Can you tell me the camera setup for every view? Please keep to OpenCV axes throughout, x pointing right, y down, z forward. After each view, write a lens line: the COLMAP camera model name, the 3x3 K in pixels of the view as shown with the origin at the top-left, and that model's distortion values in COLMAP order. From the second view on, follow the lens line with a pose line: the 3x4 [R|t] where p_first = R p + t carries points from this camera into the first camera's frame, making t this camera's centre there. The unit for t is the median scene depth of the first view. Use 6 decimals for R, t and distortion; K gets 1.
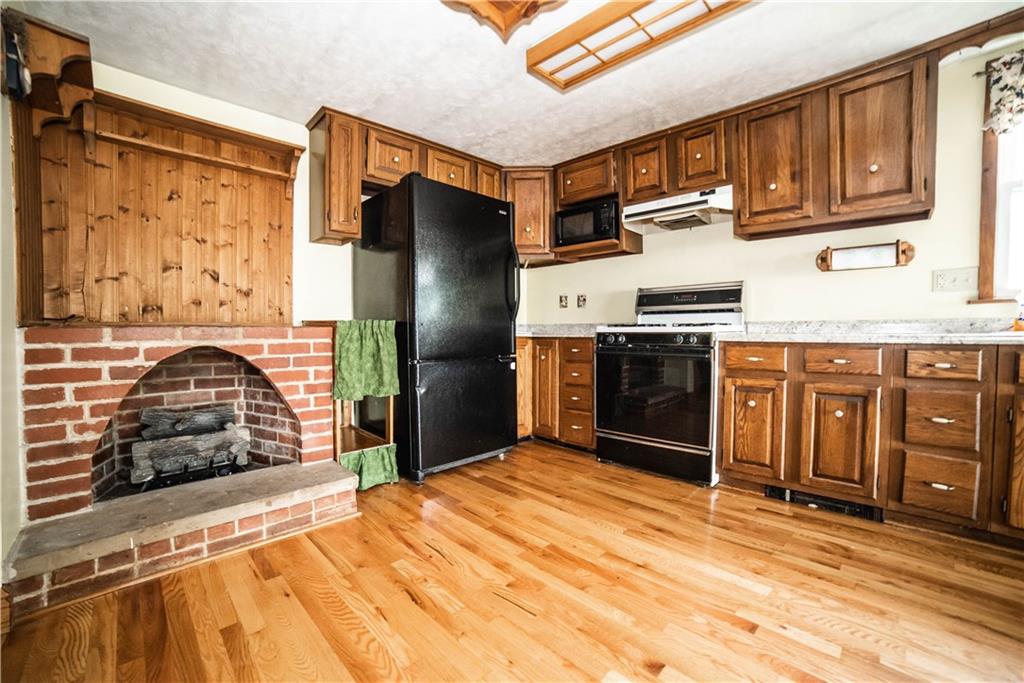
lens RADIAL K [[424.7, 0, 513.5], [0, 424.7, 341.3], [0, 0, 1]] dist [-0.102259, 0.036739]
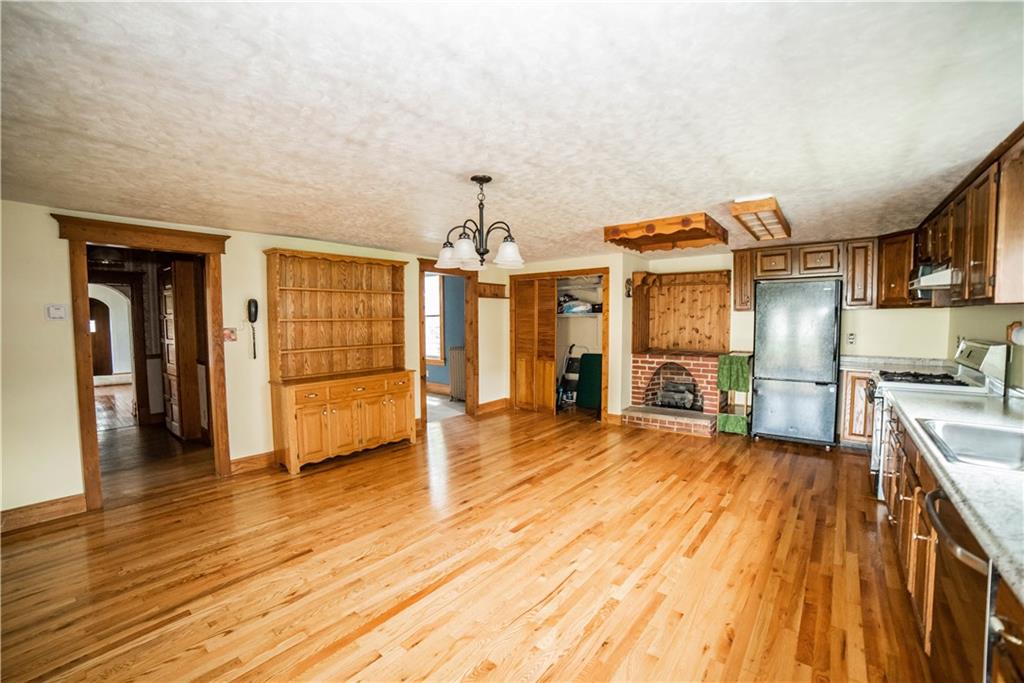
lens RADIAL K [[432.5, 0, 518.6], [0, 432.5, 340.7], [0, 0, 1]] dist [-0.054766, 0.008462]
pose [[0.114238, 0.056525, -0.991844, 1.783687], [-0.012310, 0.998384, 0.055480, -0.245788], [0.993377, 0.005871, 0.114749, -0.369603]]
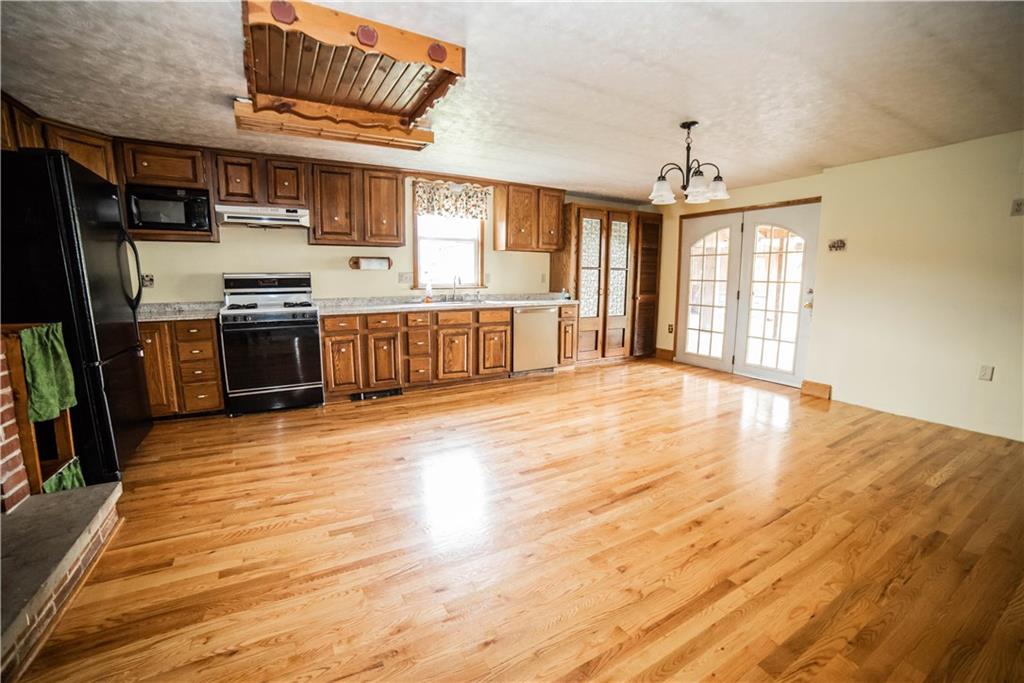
lens RADIAL K [[424.7, 0, 513.5], [0, 424.7, 341.3], [0, 0, 1]] dist [-0.102259, 0.036739]
pose [[0.263007, -0.140840, 0.954459, -0.899725], [0.015678, 0.989781, 0.141732, -0.122929], [-0.964667, -0.022313, 0.262527, -0.155964]]
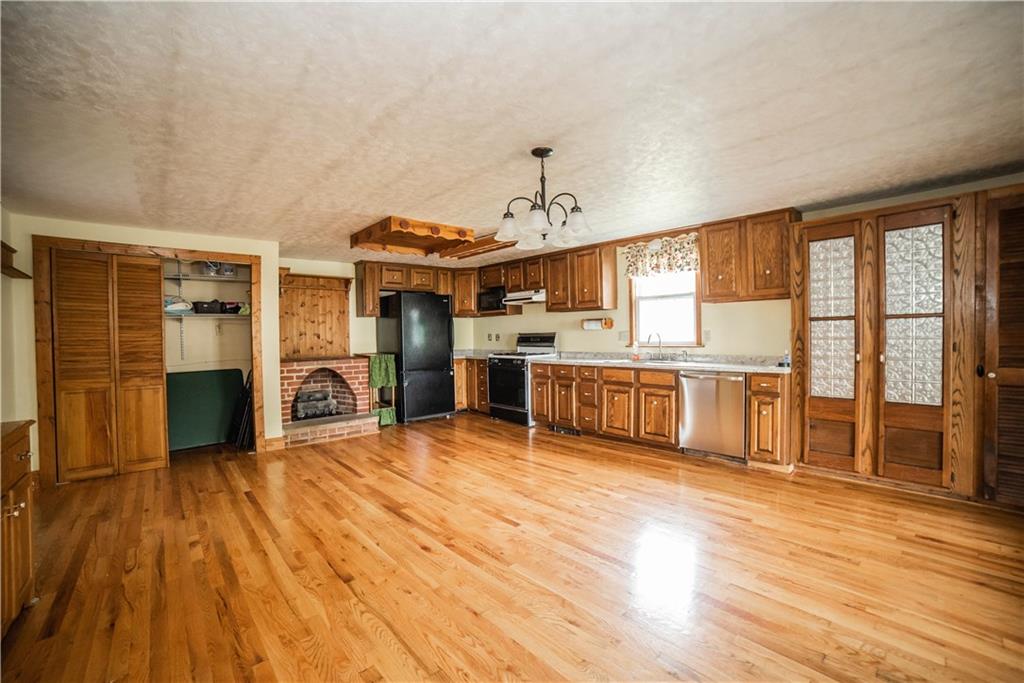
lens RADIAL K [[424.7, 0, 513.5], [0, 424.7, 341.3], [0, 0, 1]] dist [-0.102259, 0.036739]
pose [[0.998361, -0.011353, -0.056090, 0.566241], [0.010966, 0.999914, -0.007206, -0.108419], [0.056167, 0.006579, 0.998400, -1.440932]]
